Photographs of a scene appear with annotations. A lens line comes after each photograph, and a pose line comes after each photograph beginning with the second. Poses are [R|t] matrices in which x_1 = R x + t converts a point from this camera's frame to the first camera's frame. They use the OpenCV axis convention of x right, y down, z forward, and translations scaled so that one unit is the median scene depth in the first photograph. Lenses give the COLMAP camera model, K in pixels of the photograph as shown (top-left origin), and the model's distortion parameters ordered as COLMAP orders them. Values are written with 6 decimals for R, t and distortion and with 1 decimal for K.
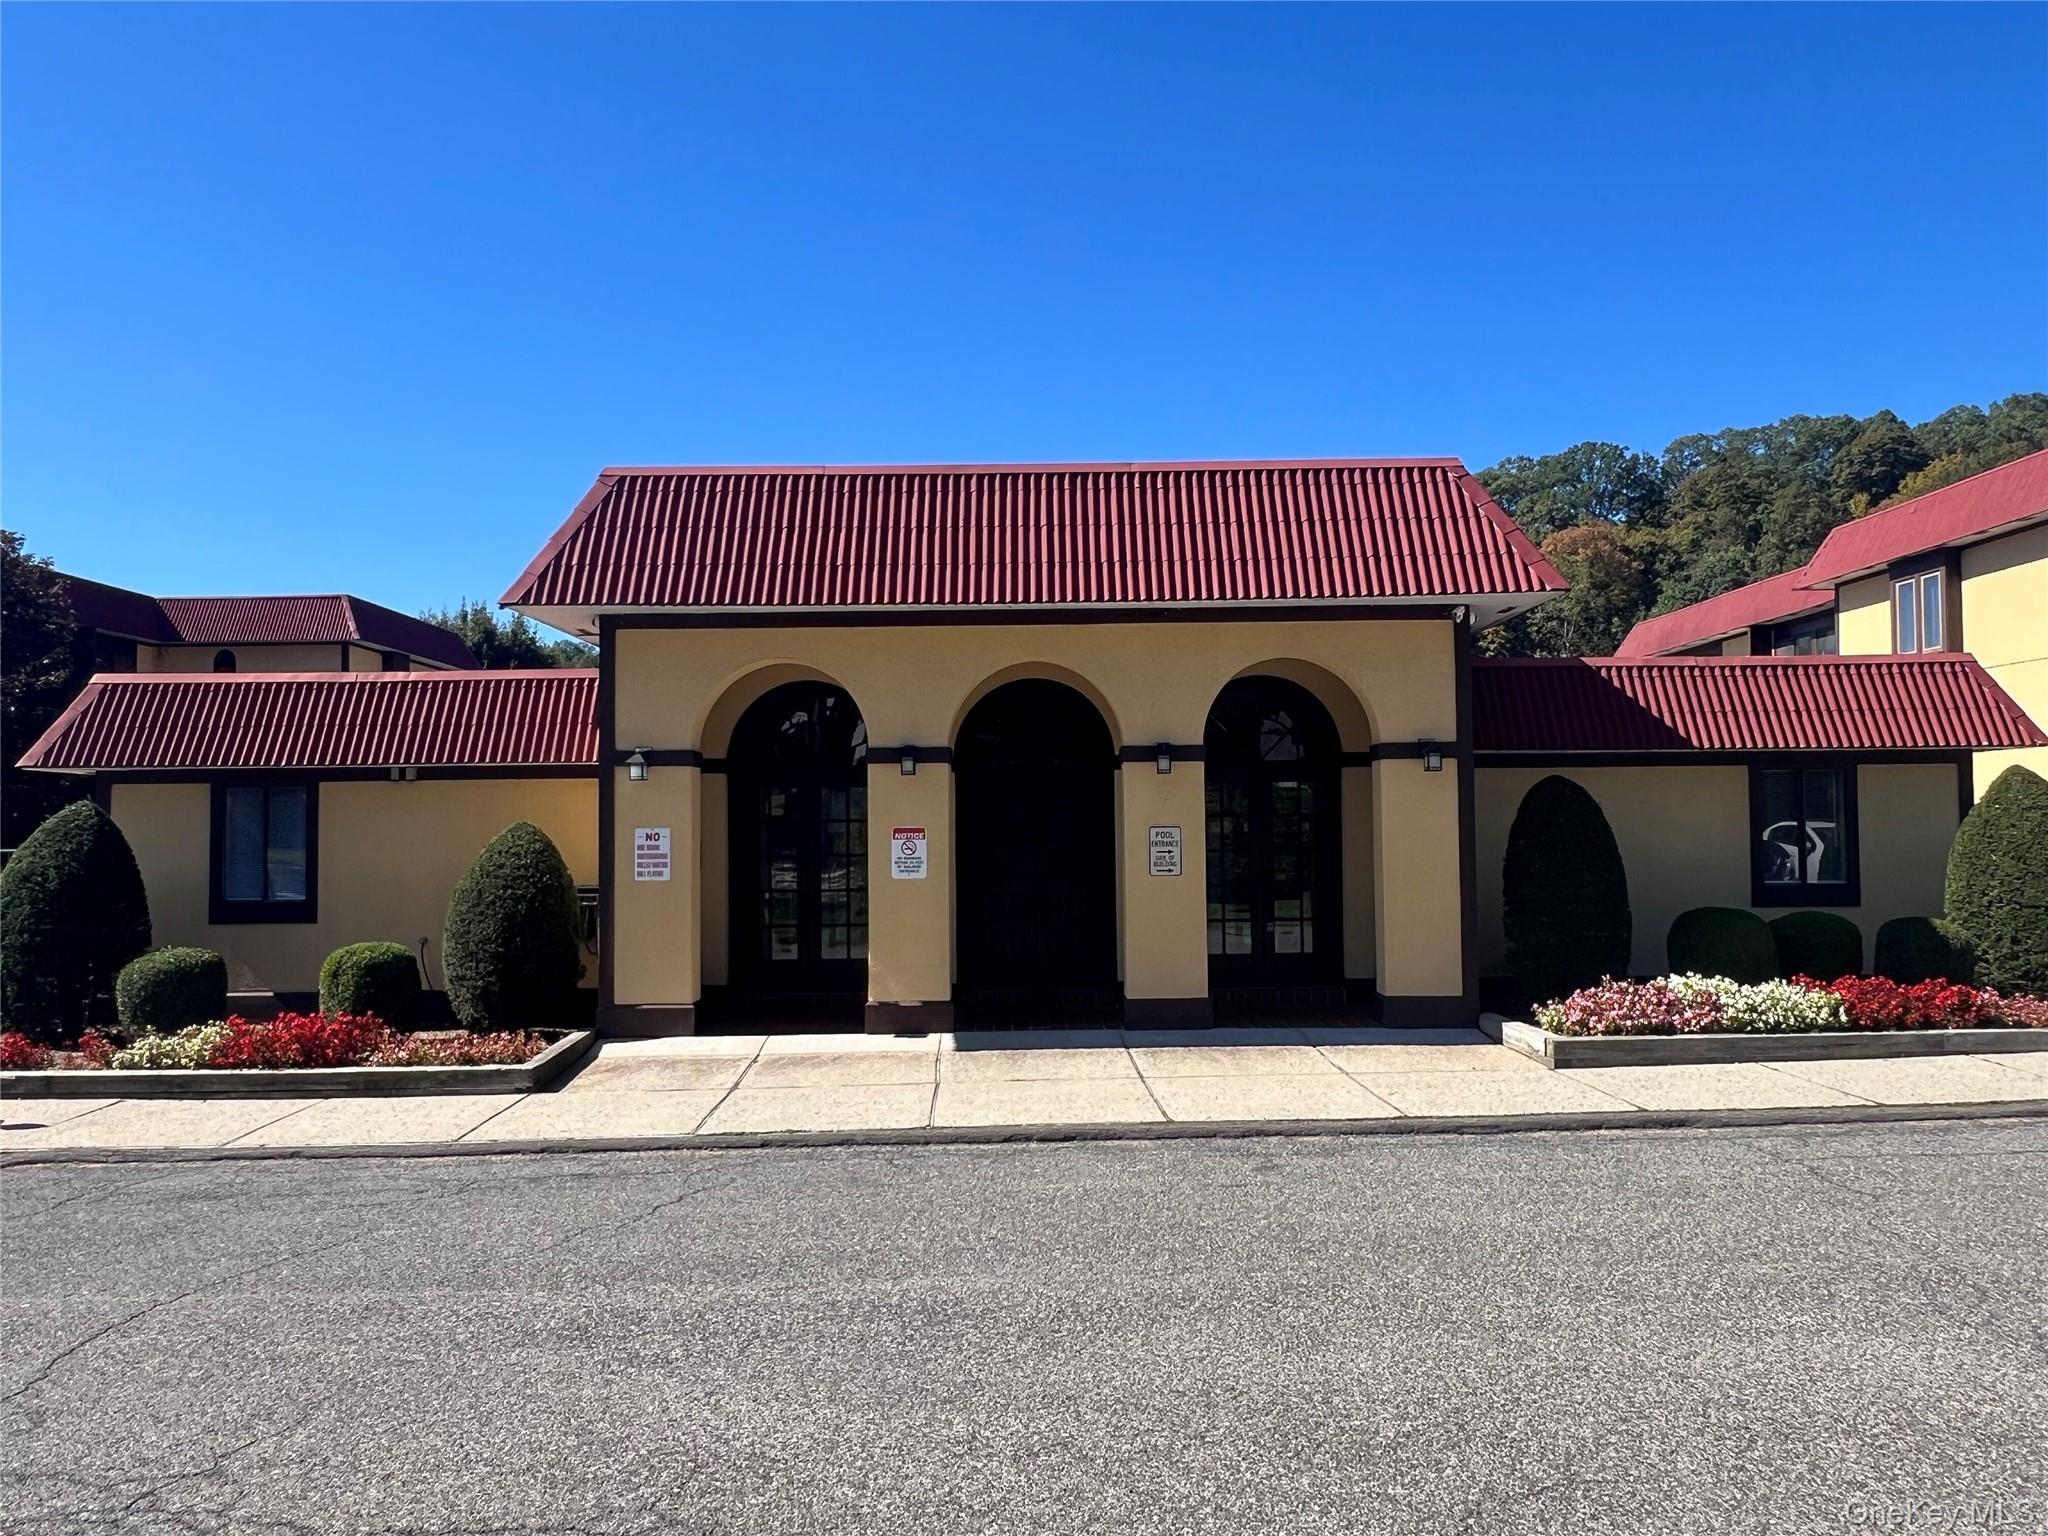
lens RADIAL K [[1438.3, 0, 1024.0], [0, 1438.3, 768.0], [0, 0, 1]] dist [-0.002042, -0.003647]
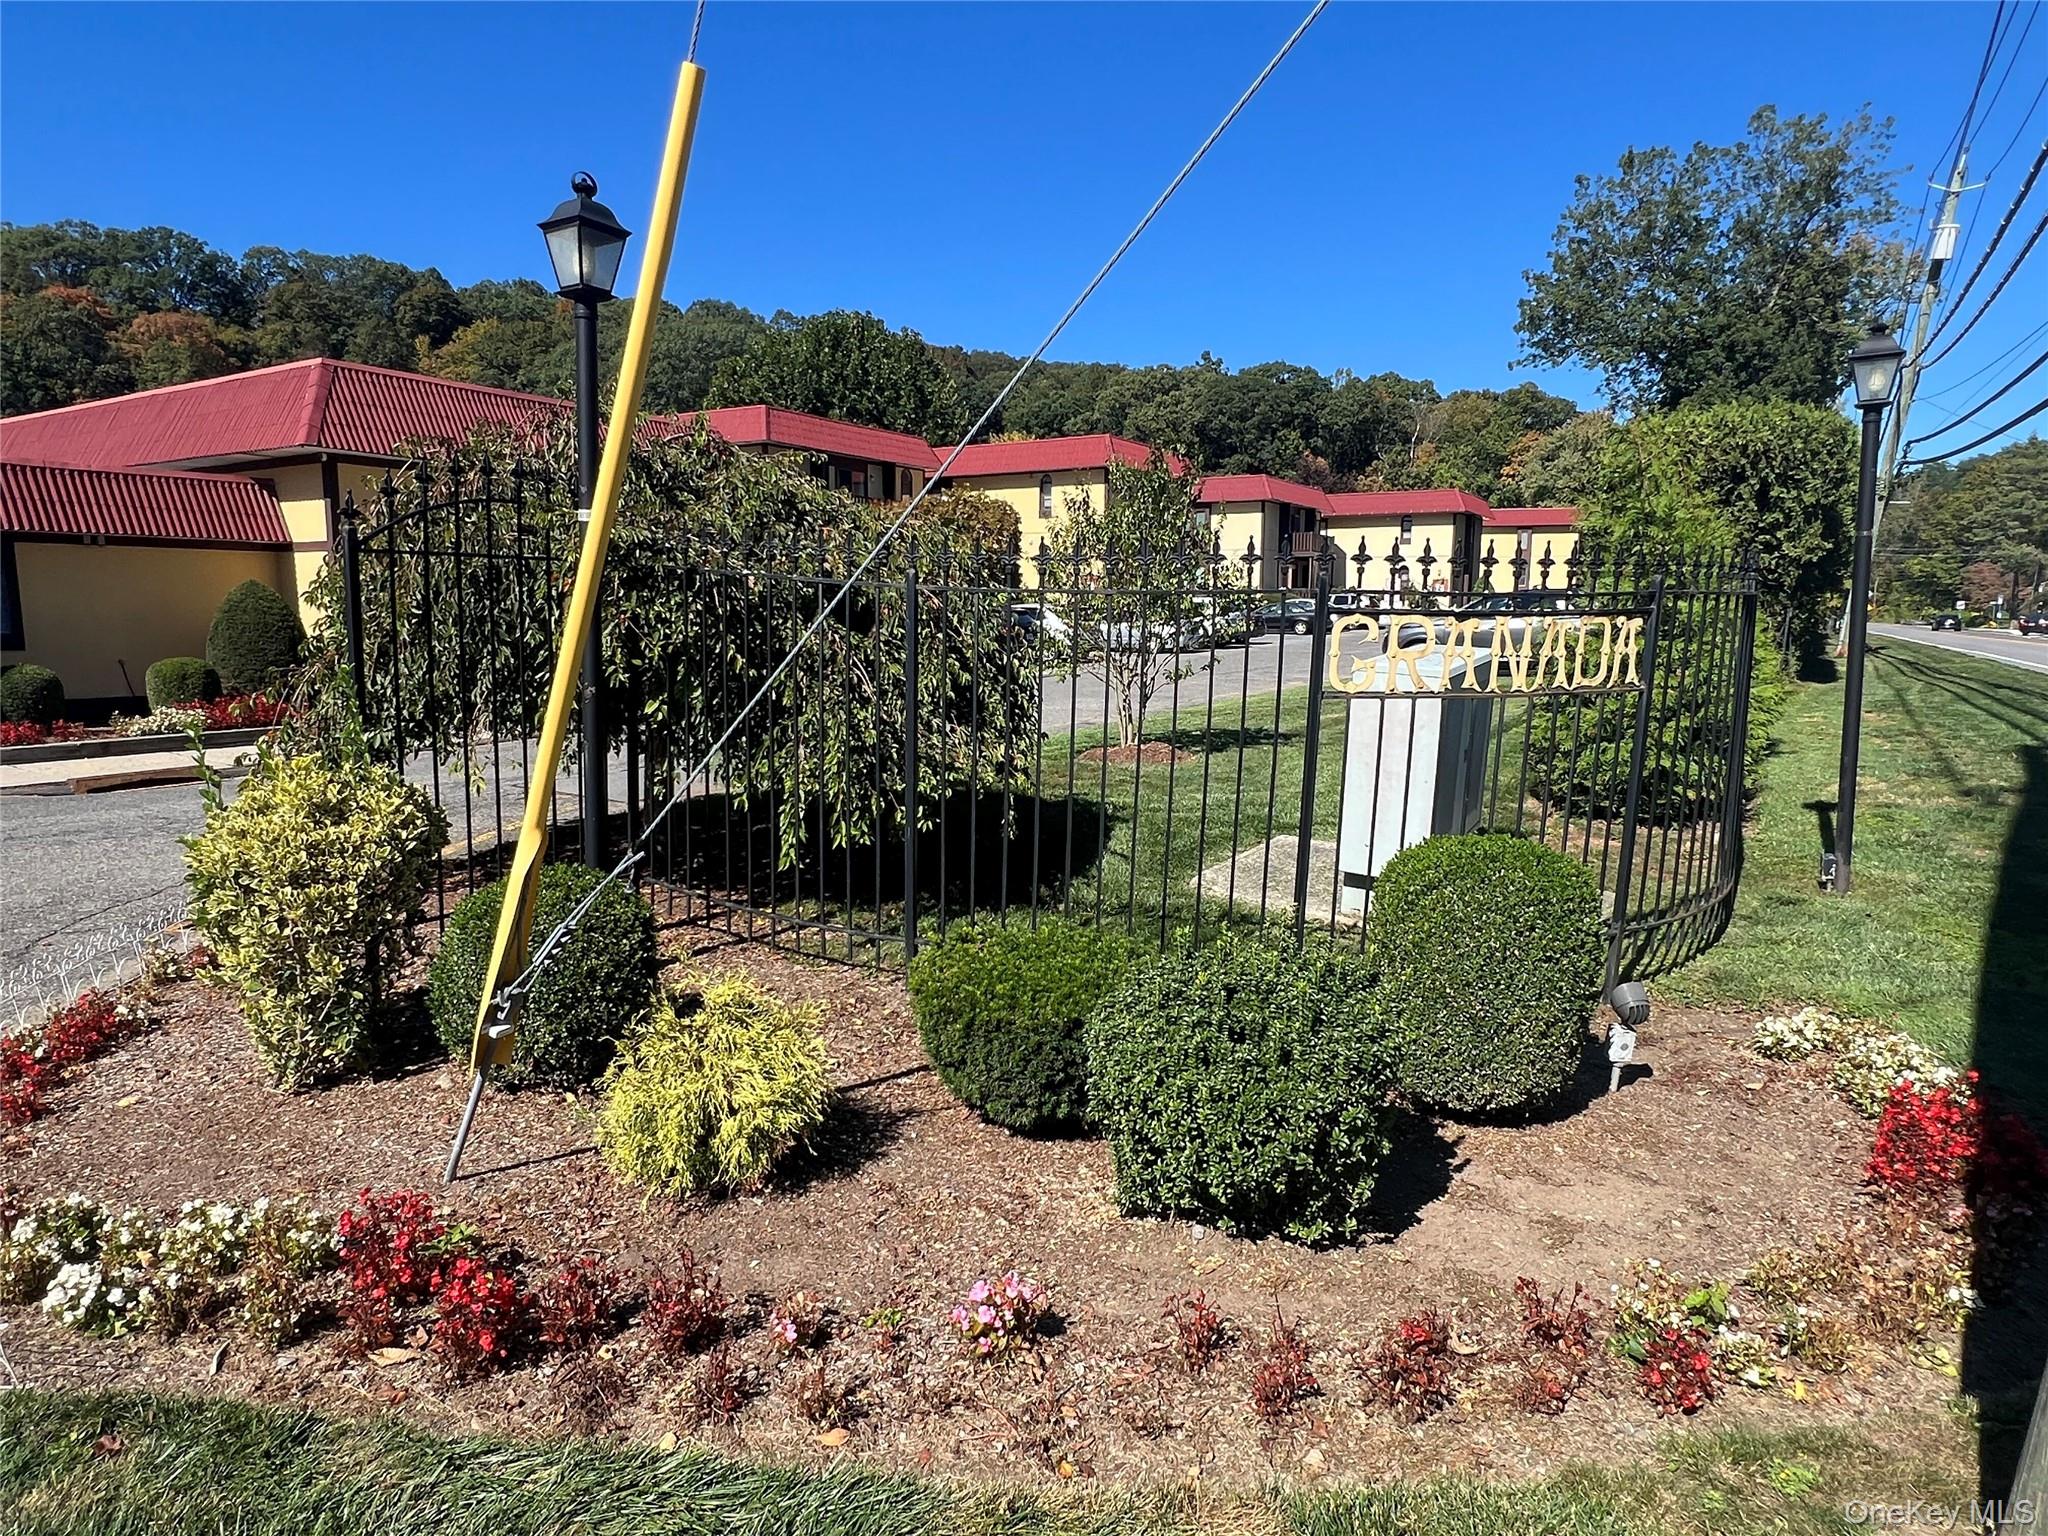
lens RADIAL K [[1197.9, 0, 1024.0], [0, 1197.9, 768.0], [0, 0, 1]] dist [-0.000249, -0.001809]
pose [[0.524611, -0.098092, 0.845672, -1.069615], [-0.053165, 0.987626, 0.147539, 0.000749], [-0.849680, -0.122361, 0.512905, -0.494081]]
